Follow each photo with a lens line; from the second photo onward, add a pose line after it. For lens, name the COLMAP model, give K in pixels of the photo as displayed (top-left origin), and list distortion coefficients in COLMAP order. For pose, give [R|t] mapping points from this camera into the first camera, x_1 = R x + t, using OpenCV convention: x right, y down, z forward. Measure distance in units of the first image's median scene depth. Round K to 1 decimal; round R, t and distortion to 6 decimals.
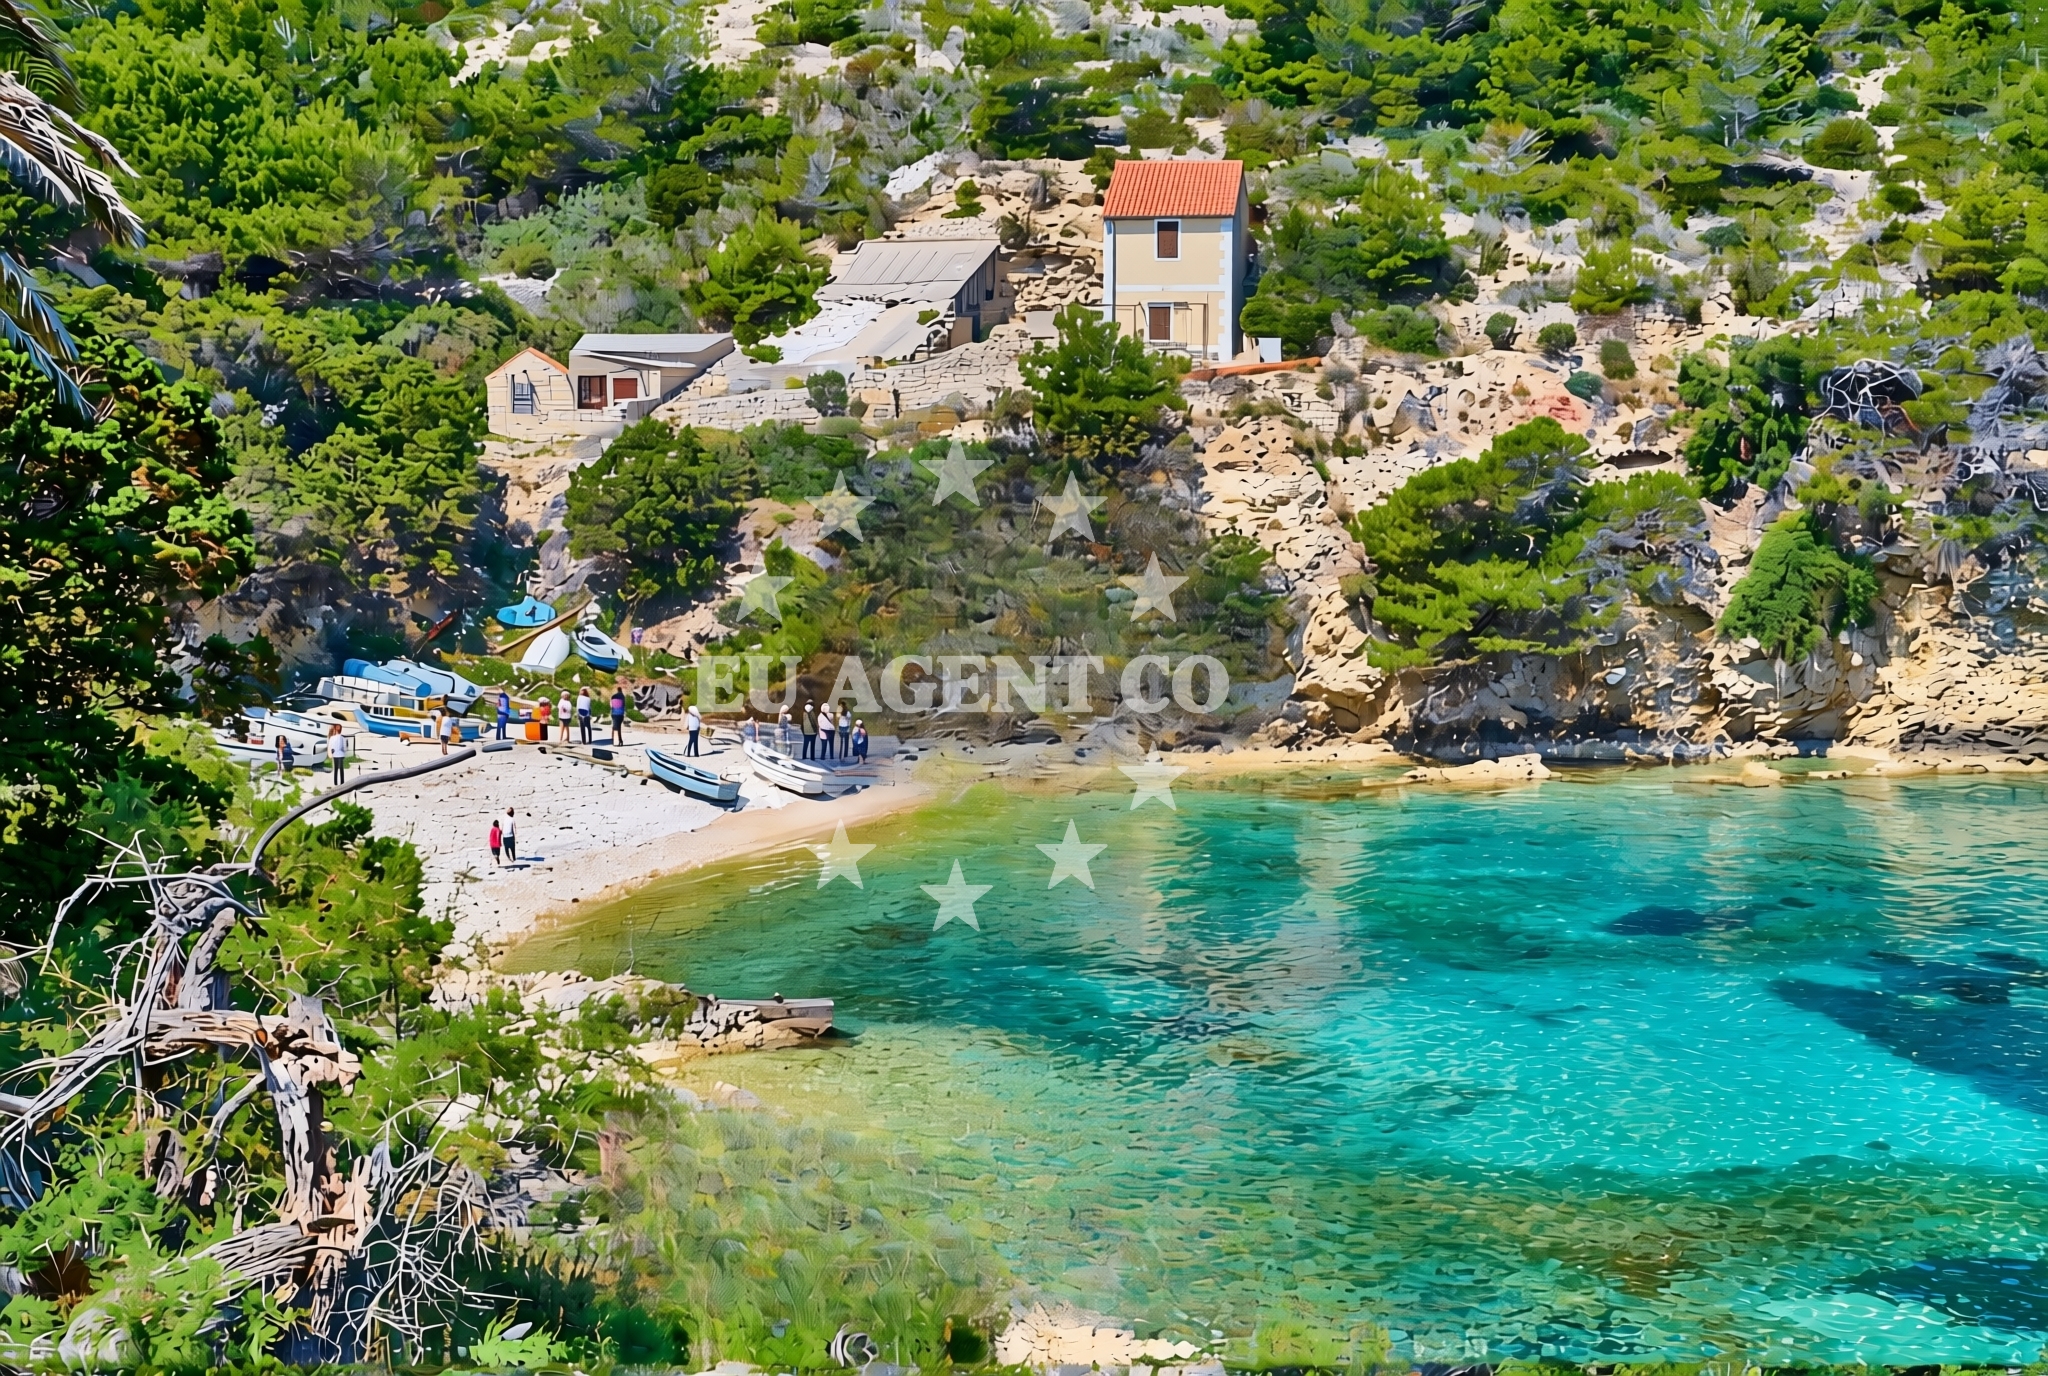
lens RADIAL K [[3106.5, 0, 1032.0], [0, 3106.5, 688.2], [0, 0, 1]] dist [0.008159, 0.000000]
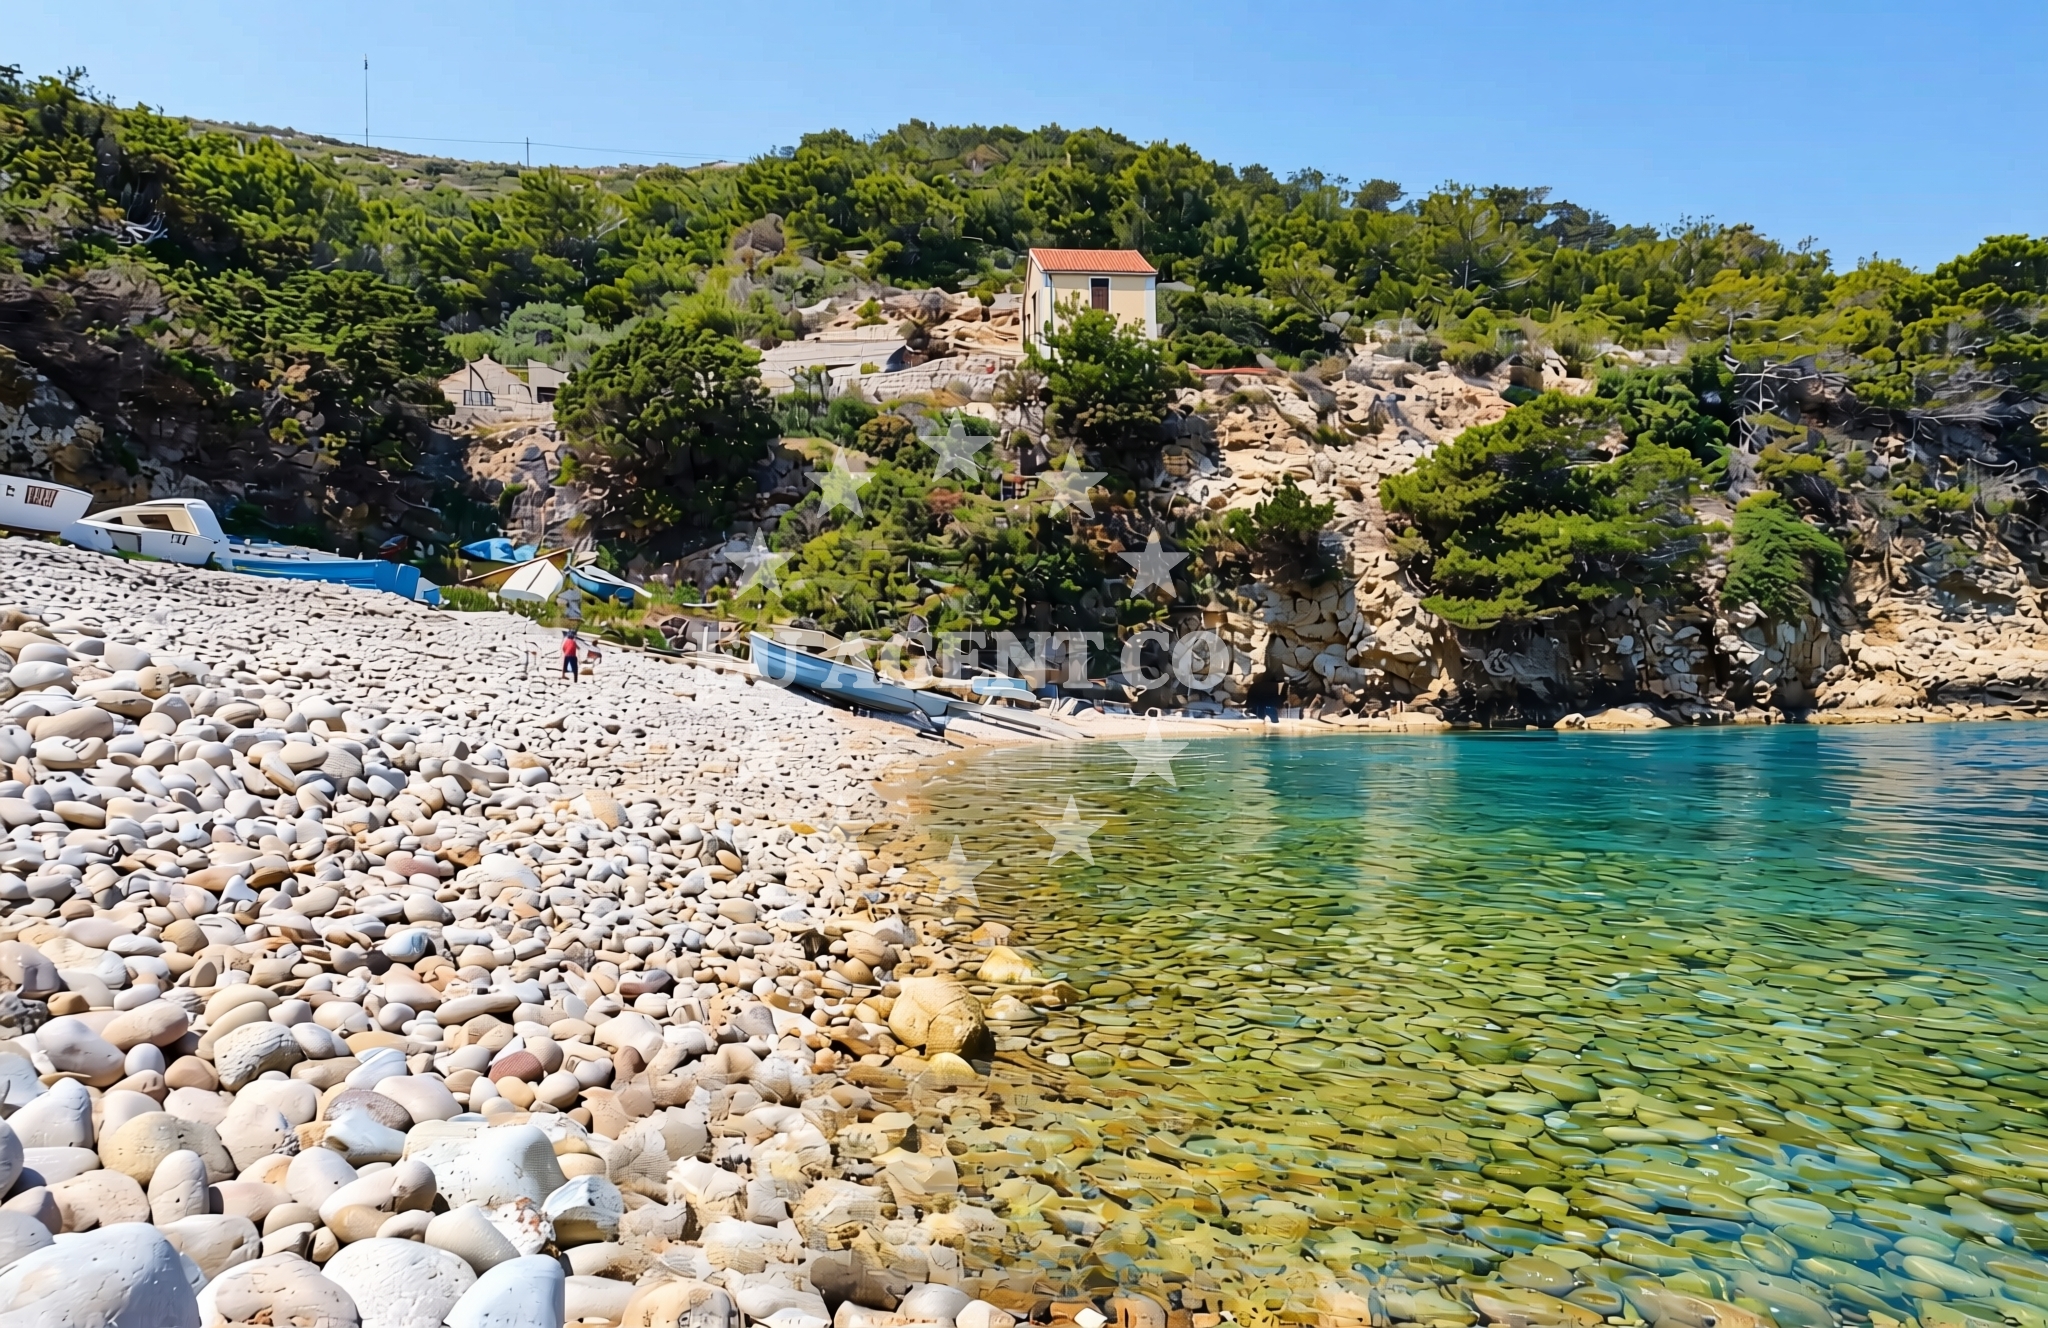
lens RADIAL K [[1306.5, 0, 999.1], [0, 1306.5, 653.0], [0, 0, 1]] dist [0.054679, -0.011444]
pose [[0.968370, 0.000250, 0.249519, -0.121356], [0.033733, 0.990688, -0.131908, 0.049349], [-0.247228, 0.136153, 0.959344, 0.636595]]
